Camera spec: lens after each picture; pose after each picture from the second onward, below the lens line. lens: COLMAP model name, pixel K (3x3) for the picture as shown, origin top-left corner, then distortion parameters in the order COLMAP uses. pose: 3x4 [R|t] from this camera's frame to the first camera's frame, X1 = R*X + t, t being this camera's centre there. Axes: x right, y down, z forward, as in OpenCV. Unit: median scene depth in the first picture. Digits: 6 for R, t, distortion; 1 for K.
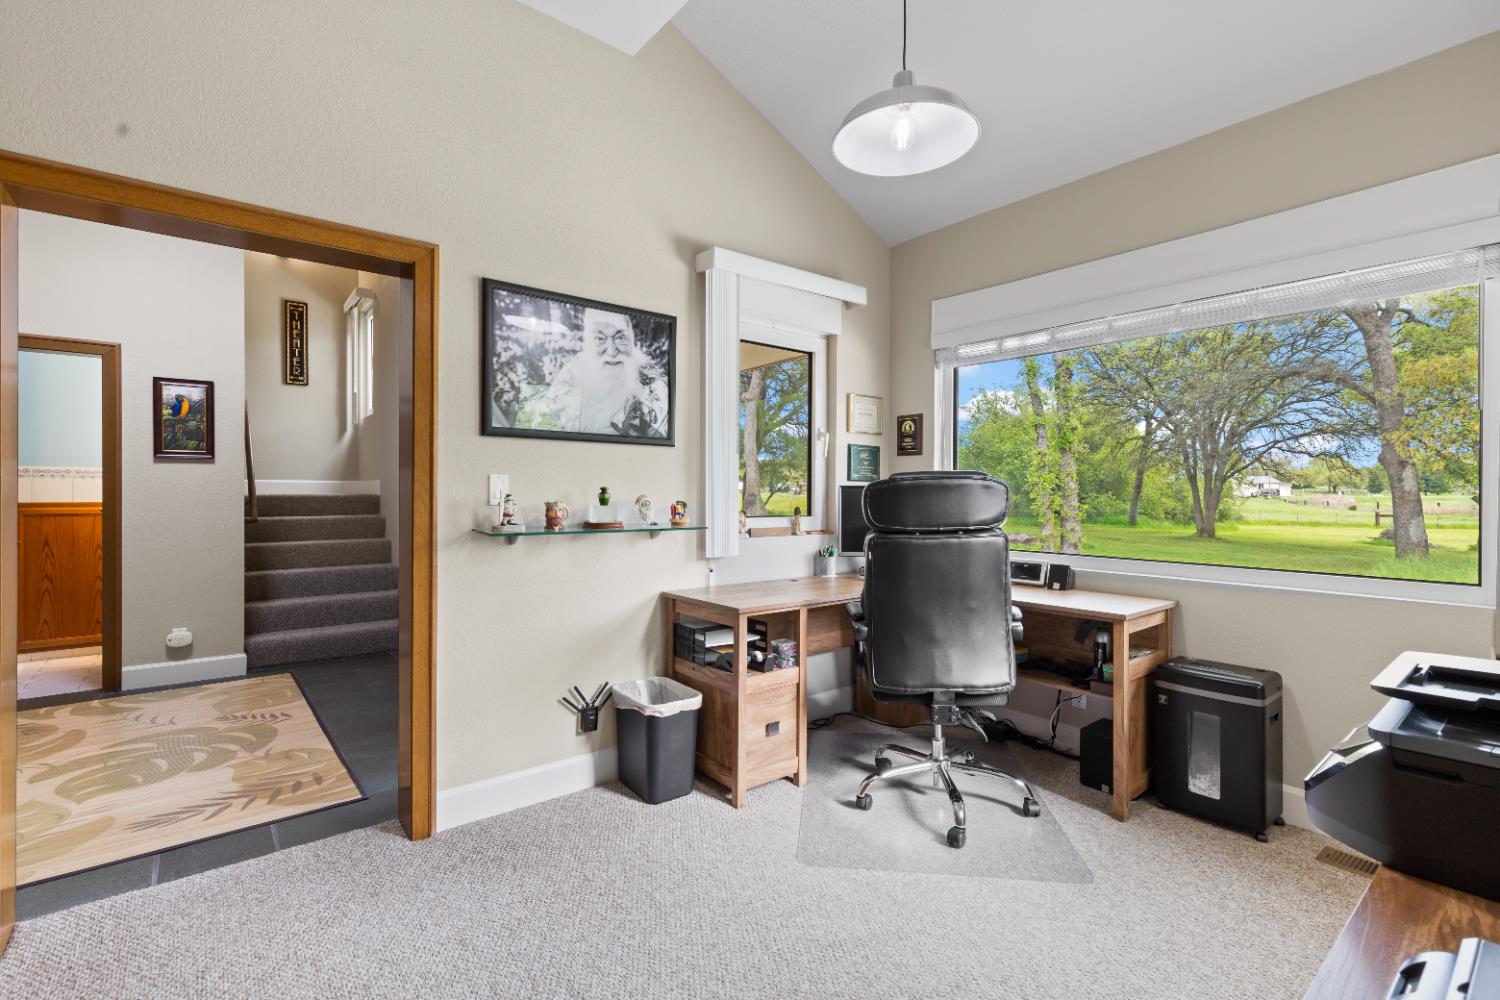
lens RADIAL K [[678.8, 0, 755.8], [0, 678.8, 493.9], [0, 0, 1]] dist [0.005762, -0.000938]
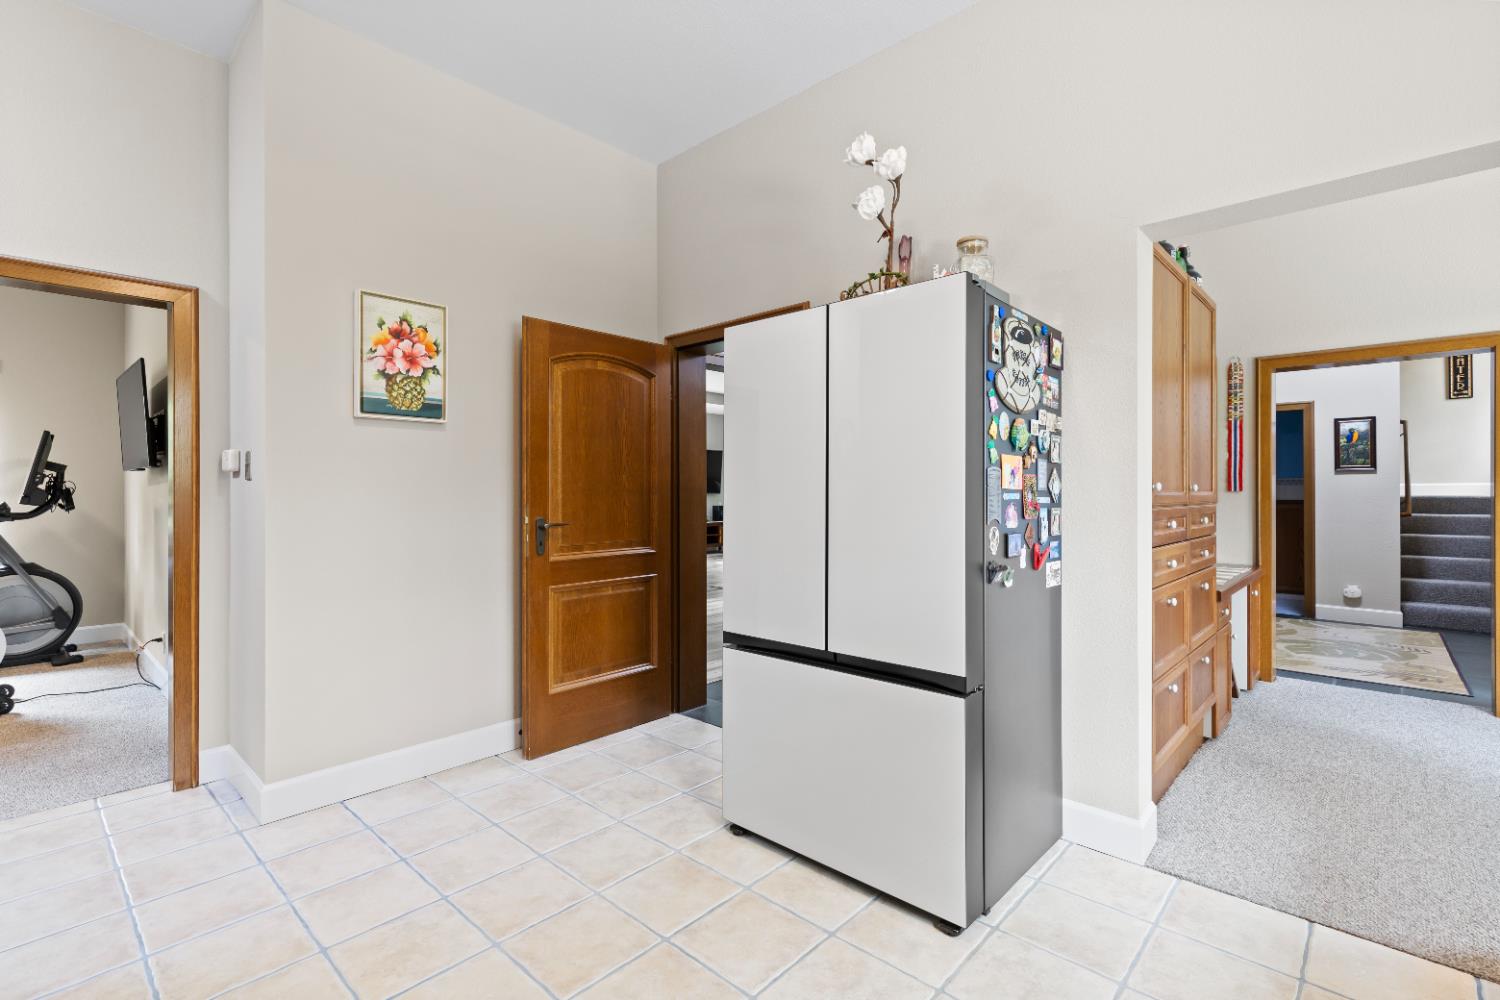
lens RADIAL K [[678.8, 0, 756.4], [0, 678.8, 496.1], [0, 0, 1]] dist [0.005762, -0.000938]
pose [[0.139136, -0.004275, -0.990264, 0.439741], [0.001401, 0.999991, -0.004121, 0.005738], [0.990272, -0.000814, 0.139141, -0.486313]]
